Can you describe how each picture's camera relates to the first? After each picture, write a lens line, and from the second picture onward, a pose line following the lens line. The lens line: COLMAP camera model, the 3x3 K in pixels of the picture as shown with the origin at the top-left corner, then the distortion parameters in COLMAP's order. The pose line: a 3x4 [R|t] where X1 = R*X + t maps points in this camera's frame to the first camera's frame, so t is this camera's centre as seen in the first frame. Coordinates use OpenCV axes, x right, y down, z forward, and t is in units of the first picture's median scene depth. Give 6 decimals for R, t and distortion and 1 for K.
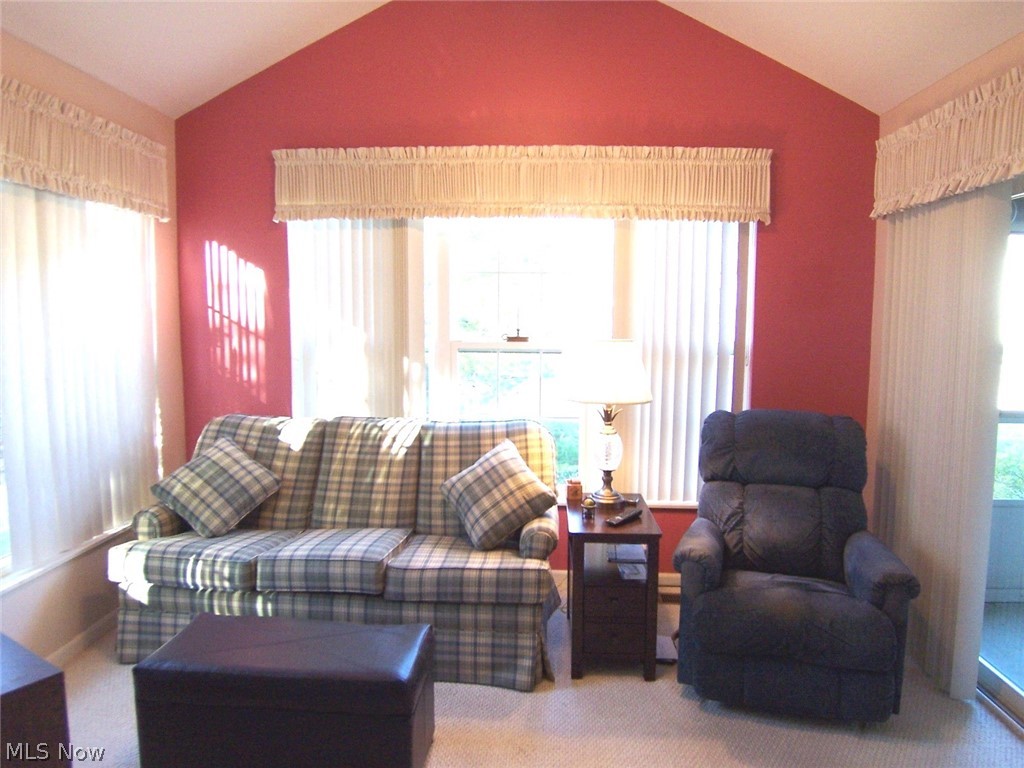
lens RADIAL K [[682.7, 0, 512.0], [0, 682.7, 384.0], [0, 0, 1]] dist [0.000853, -0.047697]
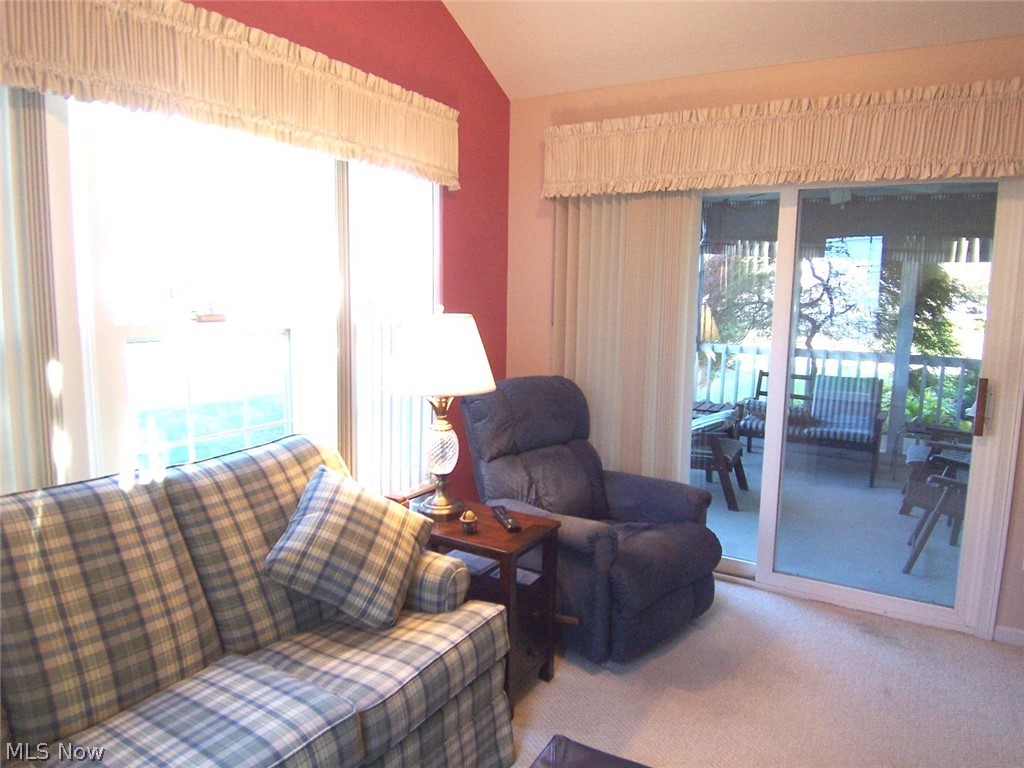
lens RADIAL K [[683.3, 0, 512.0], [0, 683.3, 384.0], [0, 0, 1]] dist [-0.004243, -0.054542]
pose [[0.478771, -0.121862, 0.869441, -0.499655], [0.073132, 0.992414, 0.098826, -0.054205], [-0.874889, 0.016269, 0.484051, 0.498396]]
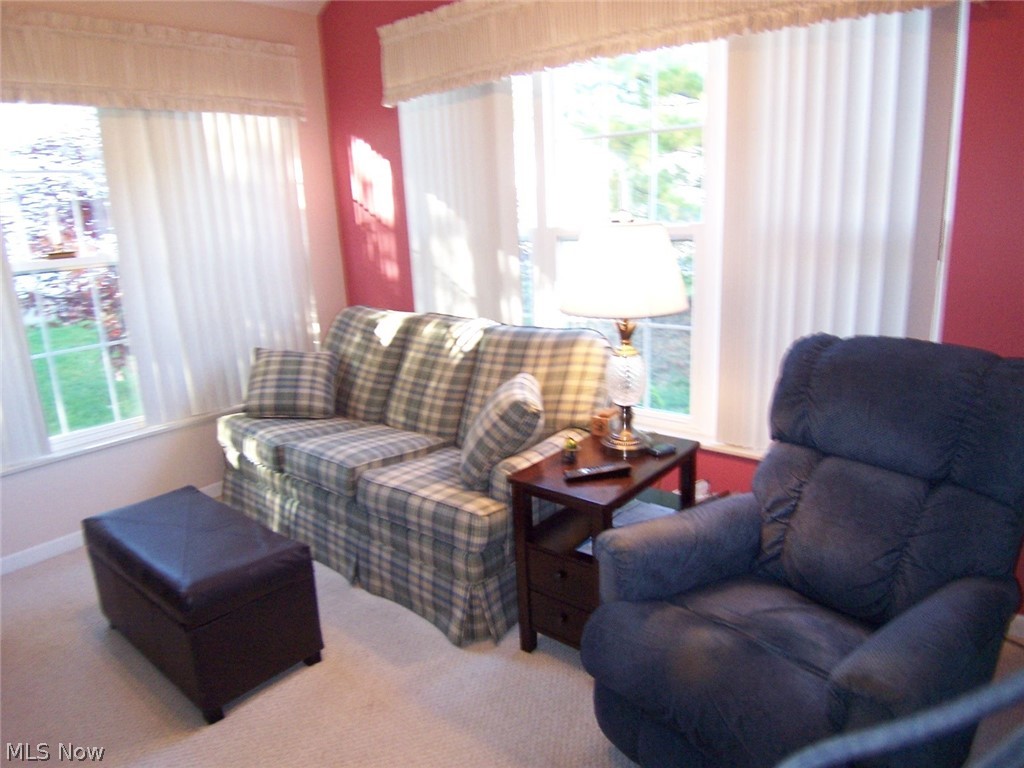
lens RADIAL K [[682.7, 0, 512.0], [0, 682.7, 384.0], [0, 0, 1]] dist [0.000853, -0.047697]
pose [[0.796258, 0.111025, -0.594682, 0.456588], [-0.008334, 0.984935, 0.172724, -0.022223], [0.604900, -0.132577, 0.785188, 0.329920]]
